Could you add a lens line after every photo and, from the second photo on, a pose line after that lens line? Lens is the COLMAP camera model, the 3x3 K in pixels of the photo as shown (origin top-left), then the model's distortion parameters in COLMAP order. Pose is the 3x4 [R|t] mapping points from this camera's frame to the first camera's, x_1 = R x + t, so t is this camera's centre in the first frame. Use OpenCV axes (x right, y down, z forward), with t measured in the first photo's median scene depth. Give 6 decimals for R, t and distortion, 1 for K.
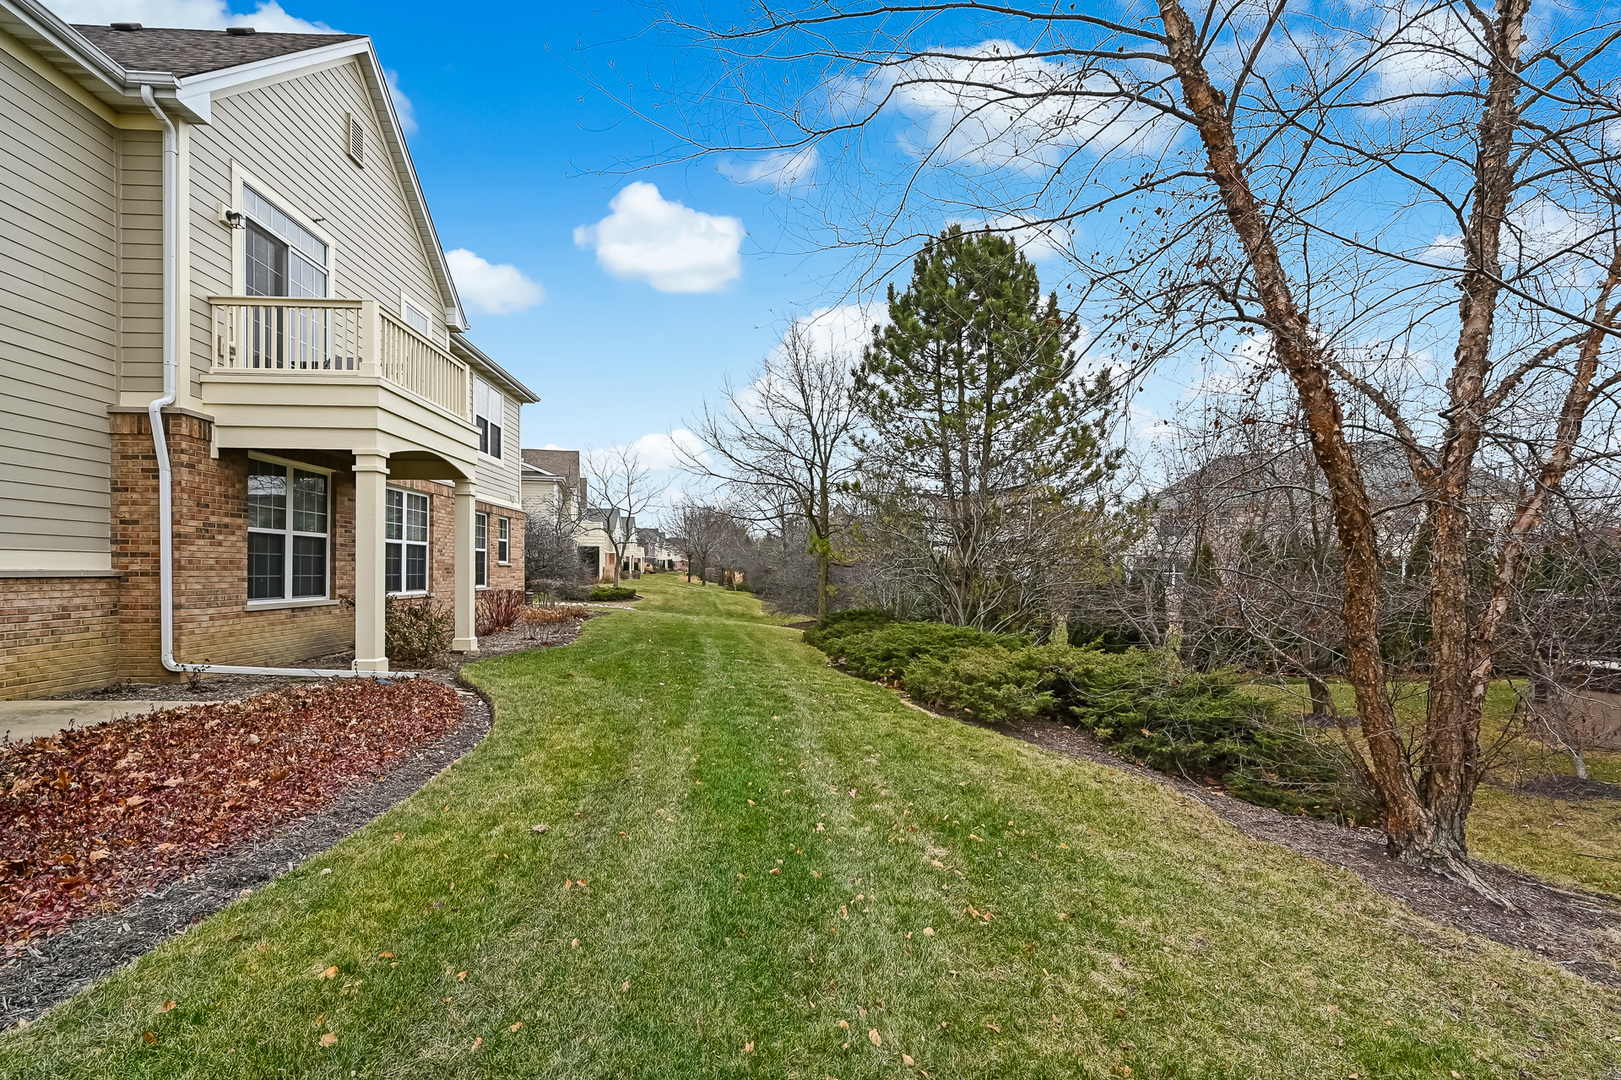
lens RADIAL K [[772.8, 0, 803.2], [0, 772.8, 605.5], [0, 0, 1]] dist [-0.000717, -0.000051]
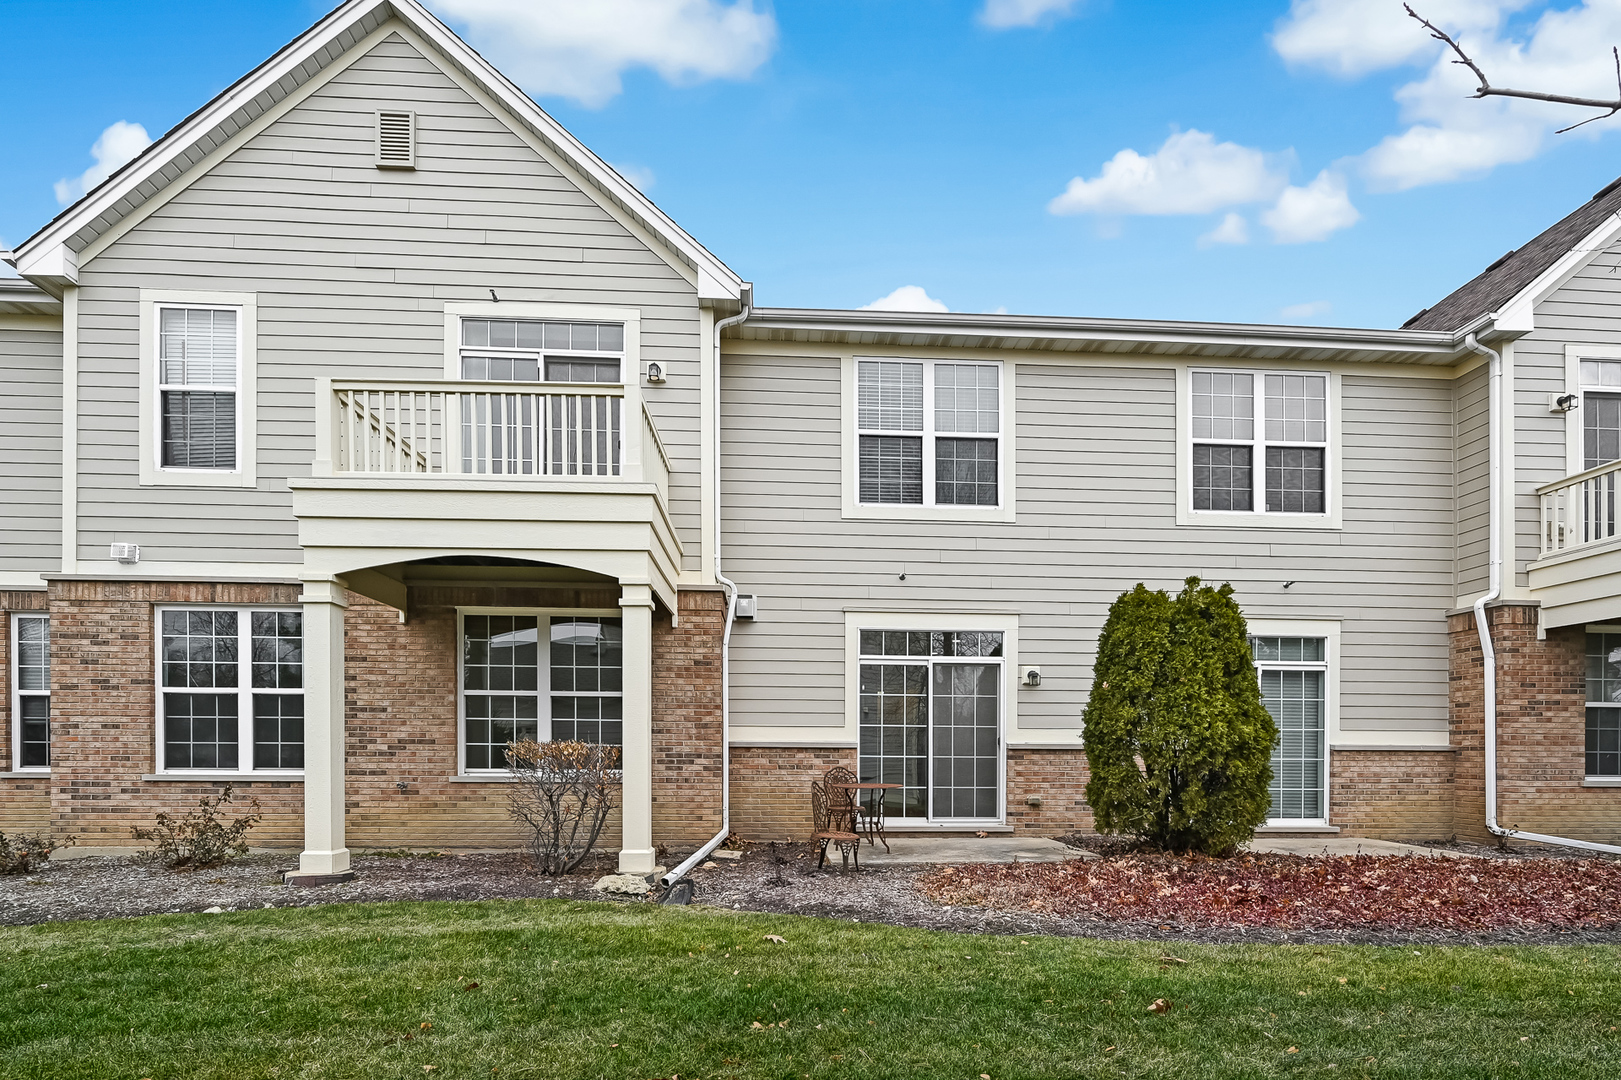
lens RADIAL K [[748.4, 0, 808.0], [0, 748.4, 489.5], [0, 0, 1]] dist [0.000087, 0.000207]
pose [[0.008465, -0.341053, -0.940006, 0.334946], [-0.049872, 0.938726, -0.341038, 0.026583], [0.998720, 0.049766, -0.009063, -0.045182]]
